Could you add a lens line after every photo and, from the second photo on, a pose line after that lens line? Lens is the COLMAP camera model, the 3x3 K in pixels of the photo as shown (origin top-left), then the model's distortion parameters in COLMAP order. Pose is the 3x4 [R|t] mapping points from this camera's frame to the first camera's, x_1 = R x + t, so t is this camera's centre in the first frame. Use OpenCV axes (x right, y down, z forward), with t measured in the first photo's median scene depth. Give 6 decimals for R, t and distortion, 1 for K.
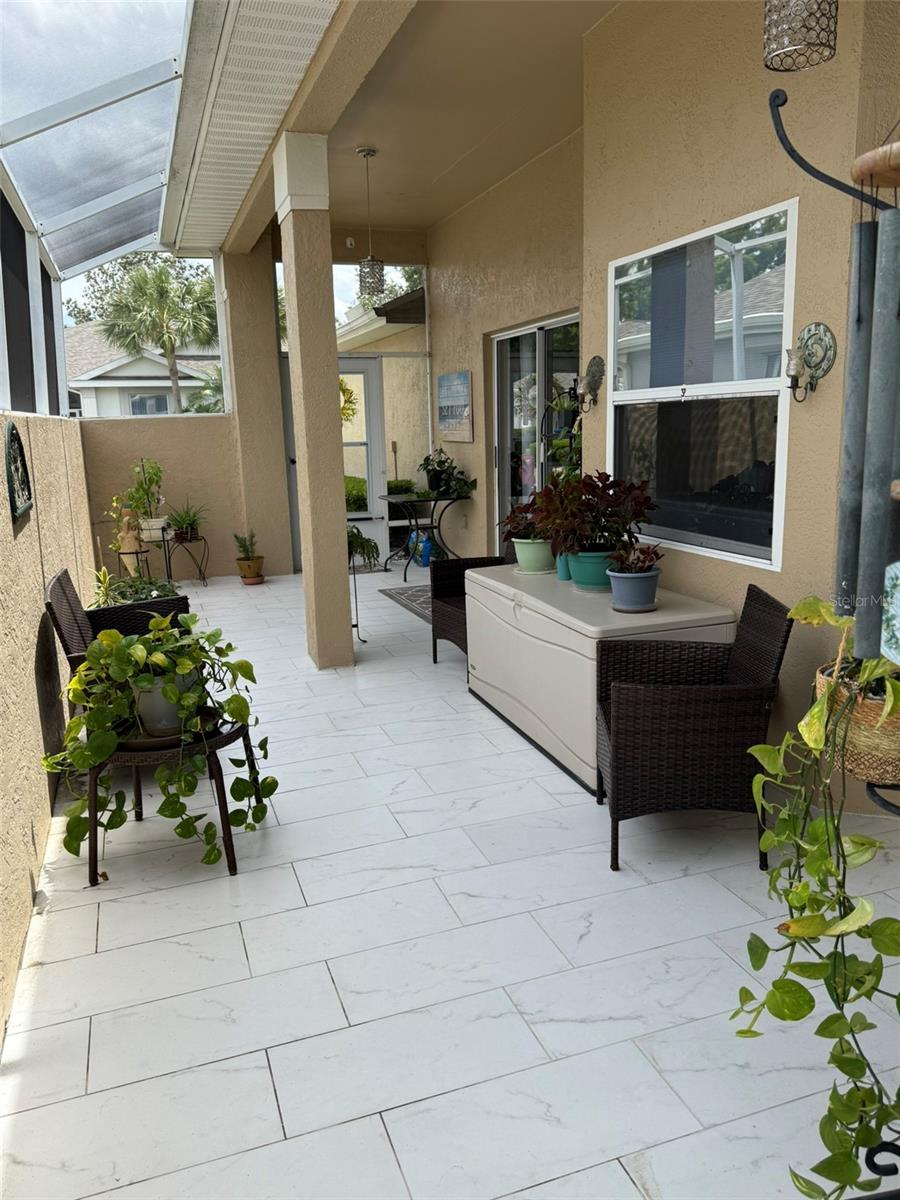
lens RADIAL K [[920.9, 0, 450.0], [0, 920.9, 600.0], [0, 0, 1]] dist [0.103934, -0.169855]
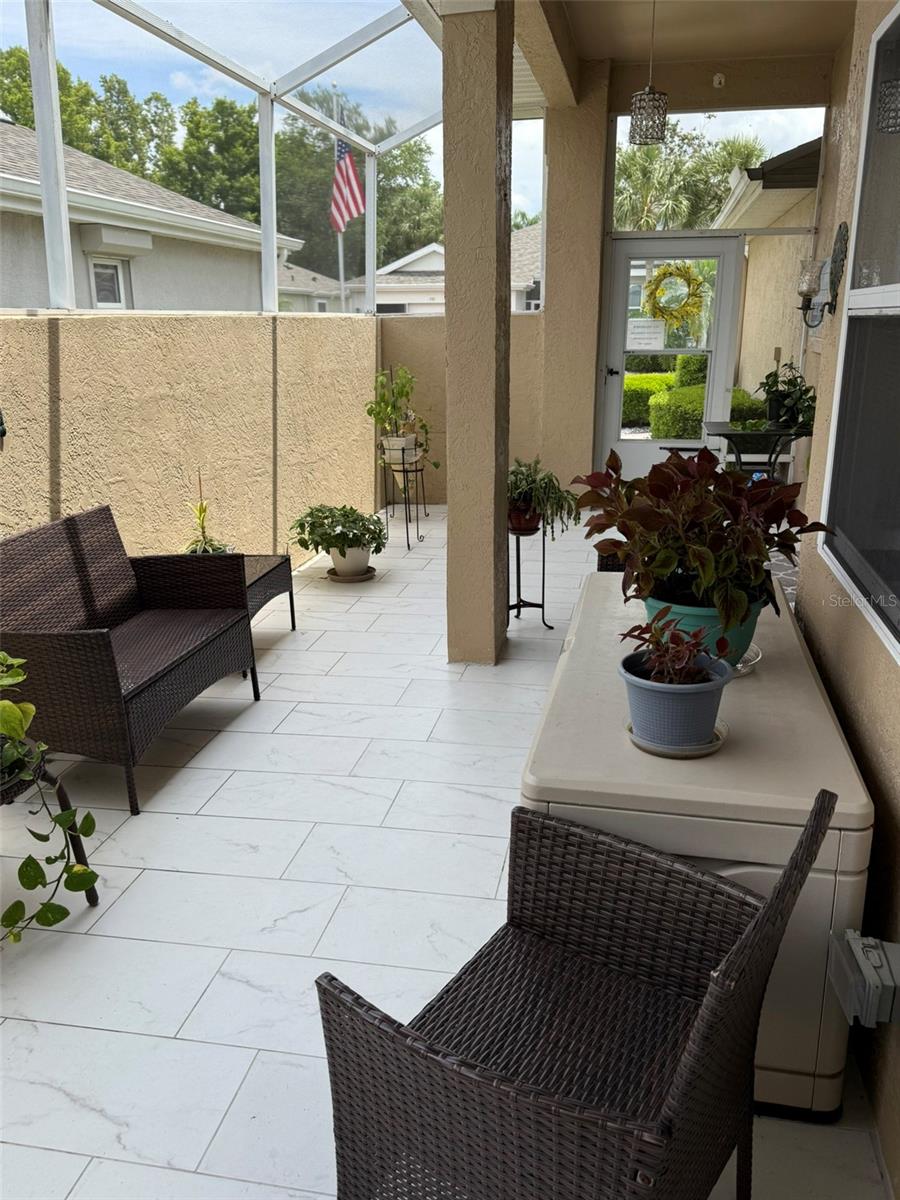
lens RADIAL K [[920.9, 0, 450.0], [0, 920.9, 600.0], [0, 0, 1]] dist [0.103934, -0.169855]
pose [[0.865519, 0.163744, -0.473354, 0.201130], [-0.110952, 0.984254, 0.137602, -0.076403], [0.488432, -0.066577, 0.870058, 0.319100]]
